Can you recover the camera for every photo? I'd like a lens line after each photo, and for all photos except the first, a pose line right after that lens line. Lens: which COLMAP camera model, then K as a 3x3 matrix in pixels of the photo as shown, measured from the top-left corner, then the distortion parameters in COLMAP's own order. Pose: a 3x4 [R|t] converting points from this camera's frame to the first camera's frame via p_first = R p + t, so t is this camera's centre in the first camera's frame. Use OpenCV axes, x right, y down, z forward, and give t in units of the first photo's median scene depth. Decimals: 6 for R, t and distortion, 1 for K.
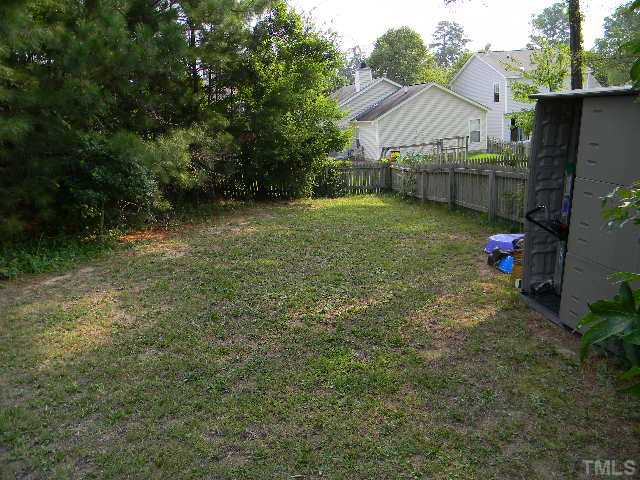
lens RADIAL K [[511.9, 0, 320.2], [0, 511.9, 241.3], [0, 0, 1]] dist [0.006181, -0.021853]
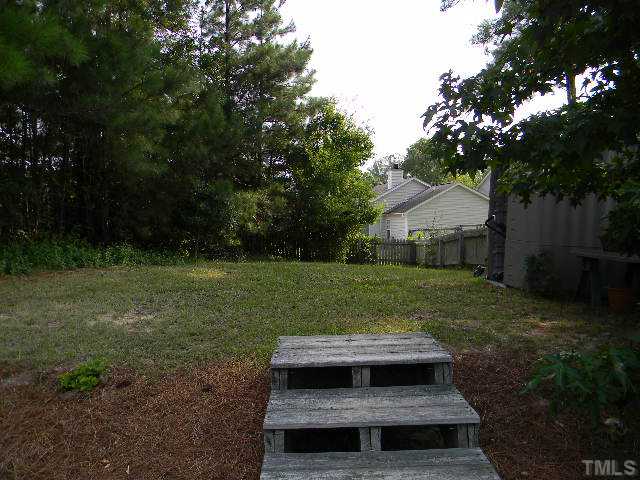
lens RADIAL K [[511.9, 0, 323.7], [0, 511.9, 236.3], [0, 0, 1]] dist [0.006181, -0.021853]
pose [[0.997170, 0.050181, -0.055983, -0.004604], [-0.060321, 0.978471, -0.197371, 0.103336], [0.044873, 0.200189, 0.978729, -0.181965]]
